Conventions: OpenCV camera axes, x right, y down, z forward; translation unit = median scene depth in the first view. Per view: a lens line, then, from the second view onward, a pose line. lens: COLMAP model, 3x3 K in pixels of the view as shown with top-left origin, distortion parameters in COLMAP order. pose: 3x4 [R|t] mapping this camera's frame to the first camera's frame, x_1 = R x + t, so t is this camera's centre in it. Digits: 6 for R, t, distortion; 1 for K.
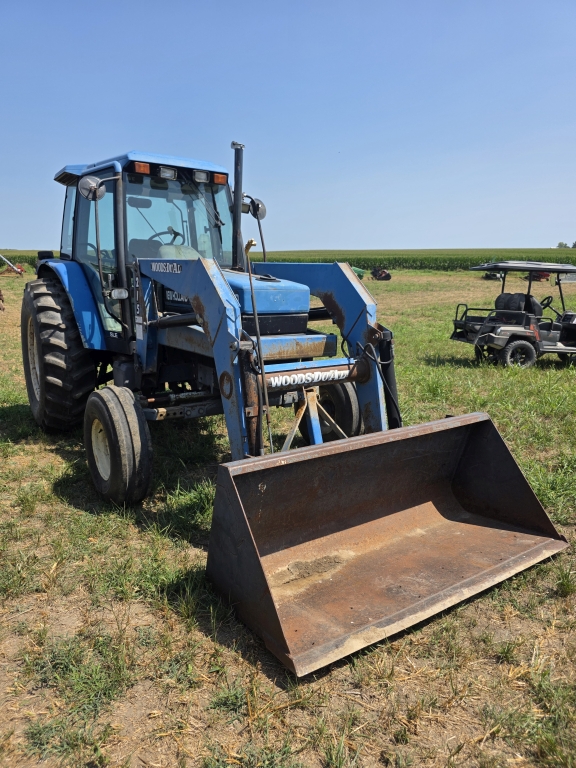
lens RADIAL K [[514.6, 0, 288.1], [0, 514.6, 388.2], [0, 0, 1]] dist [0.035394, -0.035193]
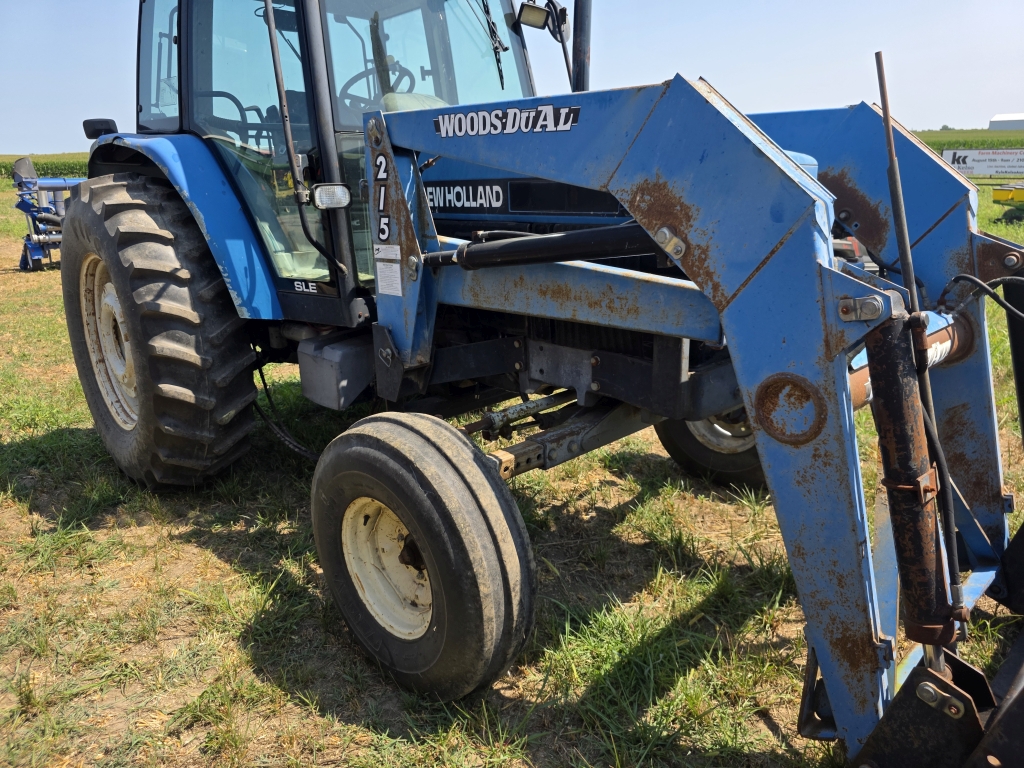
lens RADIAL K [[686.2, 0, 510.8], [0, 686.2, 380.2], [0, 0, 1]] dist [0.035394, -0.035193]
pose [[0.982894, -0.077821, 0.166925, -0.258217], [0.066612, 0.995197, 0.071737, -0.049674], [-0.171706, -0.059391, 0.983356, 0.334362]]
